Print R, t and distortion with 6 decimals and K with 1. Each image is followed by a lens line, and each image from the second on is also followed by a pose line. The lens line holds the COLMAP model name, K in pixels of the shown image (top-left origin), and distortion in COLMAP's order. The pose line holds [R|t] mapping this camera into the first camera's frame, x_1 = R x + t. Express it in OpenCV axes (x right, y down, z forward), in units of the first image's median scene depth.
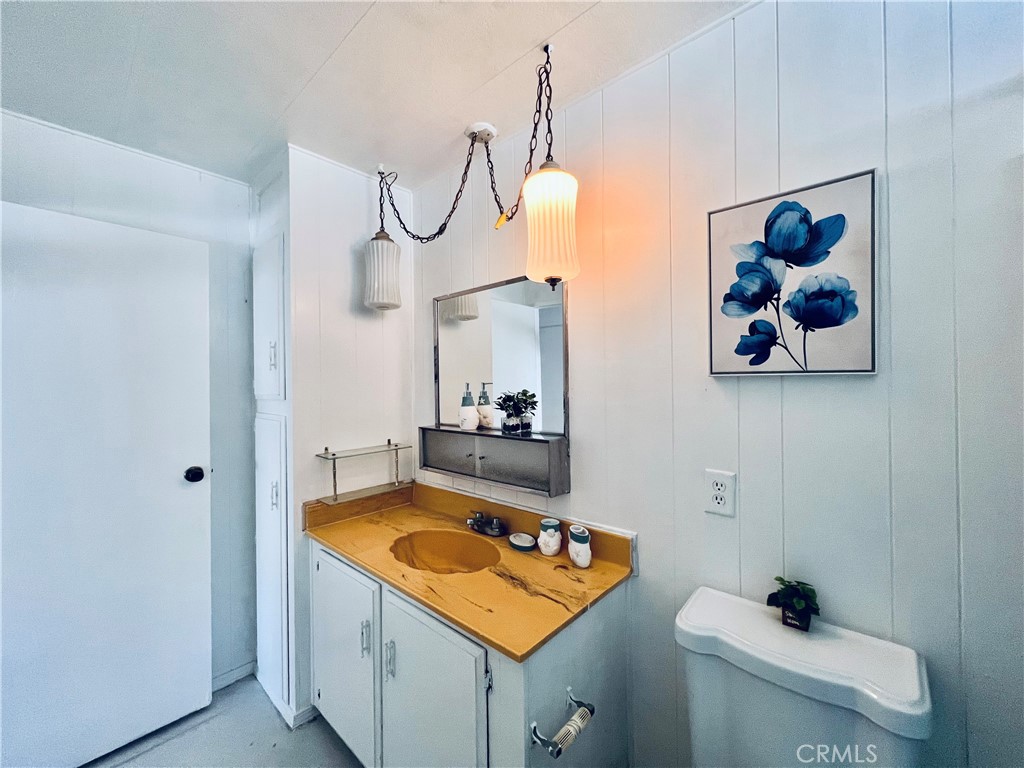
lens RADIAL K [[408.3, 0, 511.4], [0, 408.3, 382.8], [0, 0, 1]] dist [-0.005209, -0.000436]
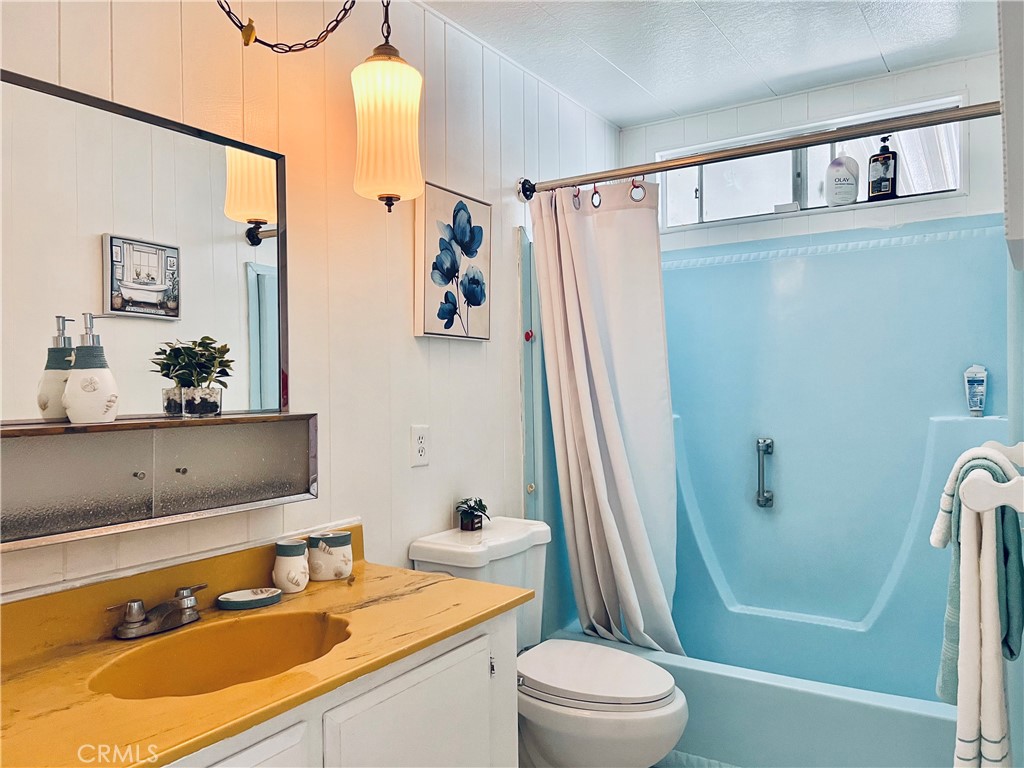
lens RADIAL K [[770.0, 0, 512.7], [0, 770.0, 389.6], [0, 0, 1]] dist [0.051473, -0.062848]
pose [[-0.153902, 0.006322, 0.988066, -1.638560], [0.009202, 0.999945, -0.004965, 0.145652], [-0.988043, 0.008328, -0.153952, 1.159416]]
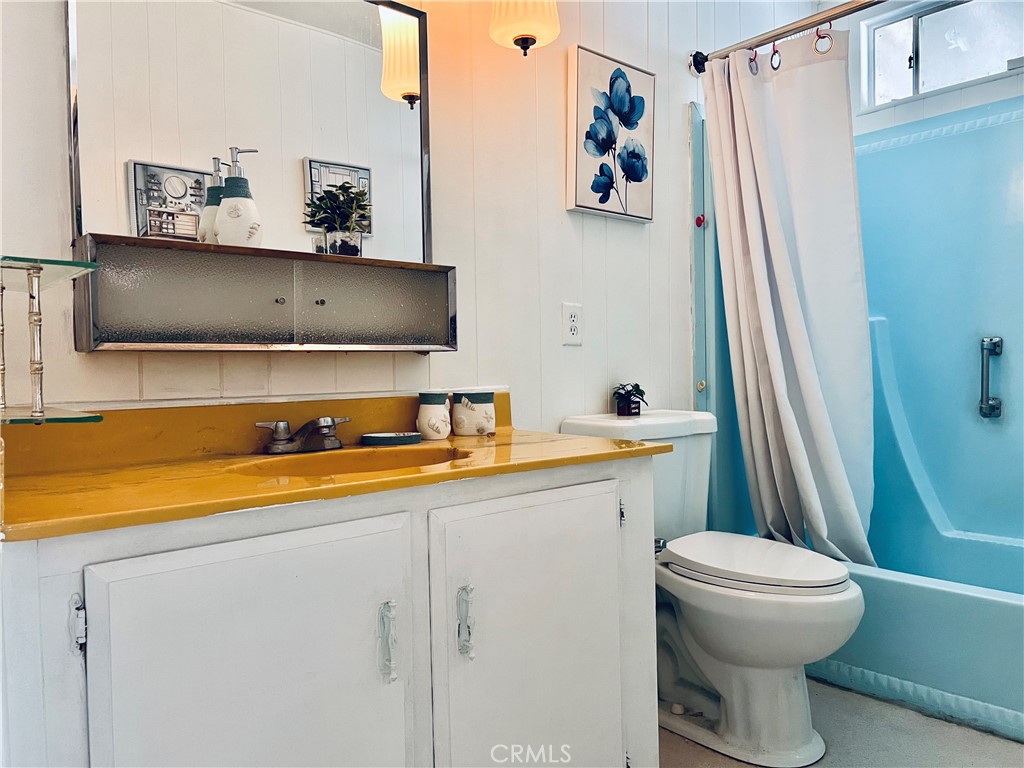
lens RADIAL K [[770.0, 0, 512.6], [0, 770.0, 392.5], [0, 0, 1]] dist [0.051473, -0.062848]
pose [[0.127154, -0.023493, 0.991605, -1.577278], [0.010830, 0.999693, 0.022296, 0.432712], [-0.991824, 0.007904, 0.127369, 0.979857]]
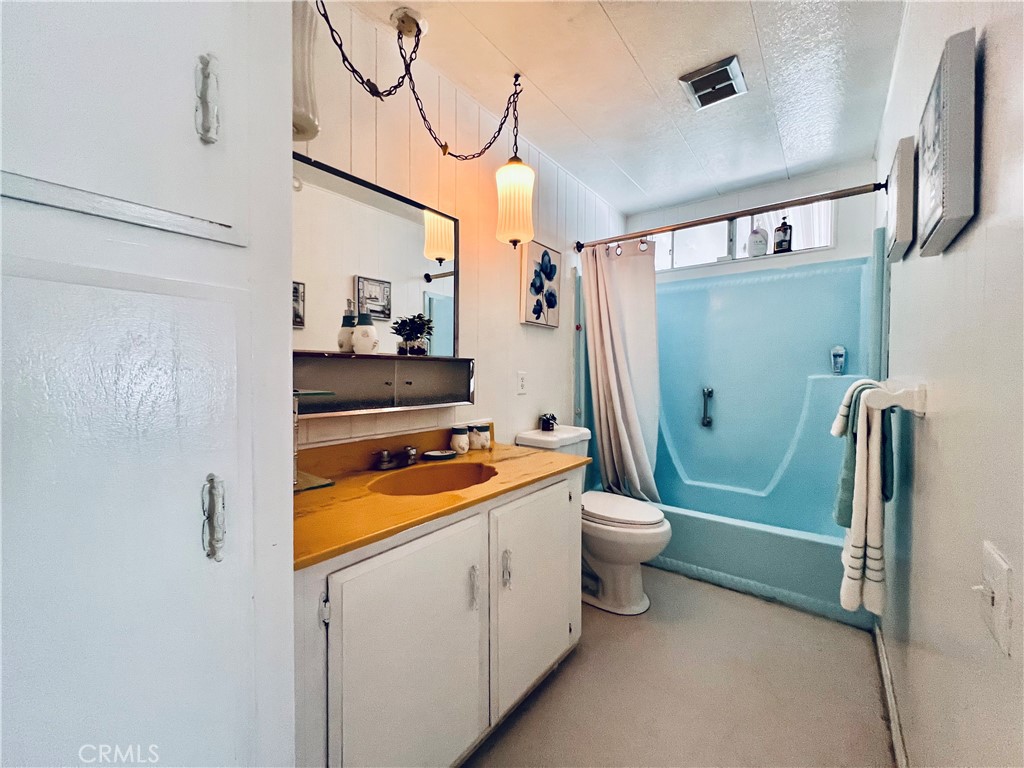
lens RADIAL K [[408.3, 0, 506.6], [0, 408.3, 382.9], [0, 0, 1]] dist [-0.005209, -0.000436]
pose [[-0.061068, -0.016664, 0.997995, -1.556384], [-0.009385, 0.999826, 0.016120, 0.258221], [-0.998090, -0.008381, -0.061213, 1.294217]]
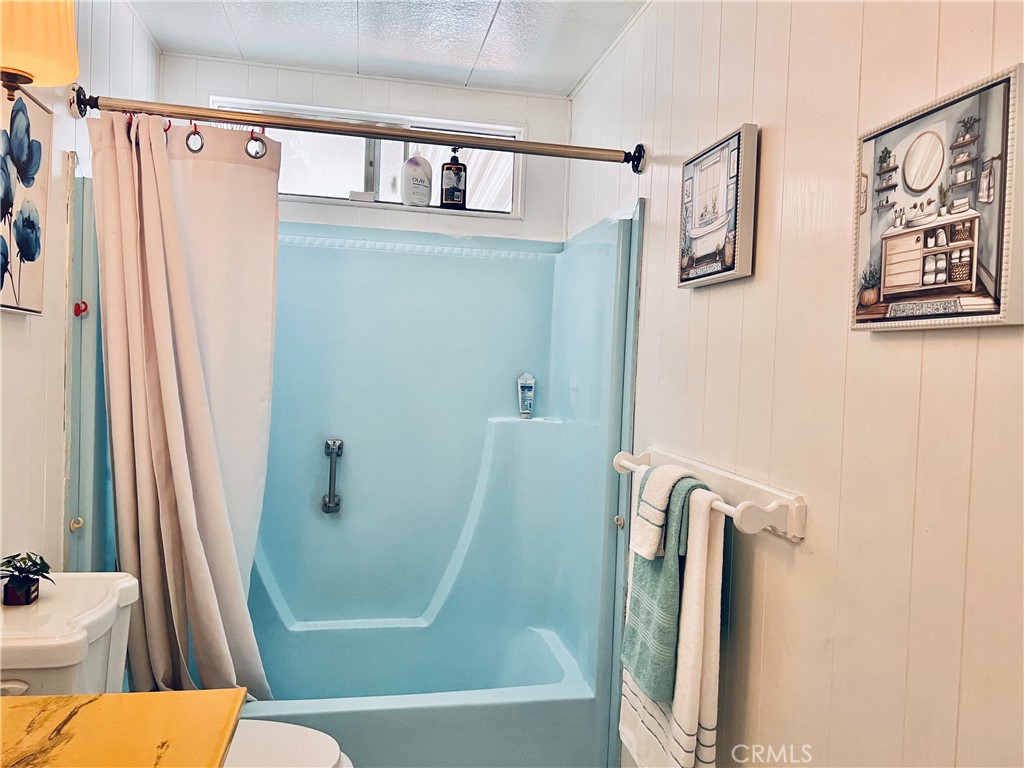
lens RADIAL K [[770.0, 0, 517.4], [0, 770.0, 388.0], [0, 0, 1]] dist [0.051473, -0.062848]
pose [[-0.803762, -0.036671, 0.593819, -1.023055], [-0.031810, 0.999320, 0.018656, 0.070796], [-0.594100, -0.003894, -0.804382, 1.580458]]
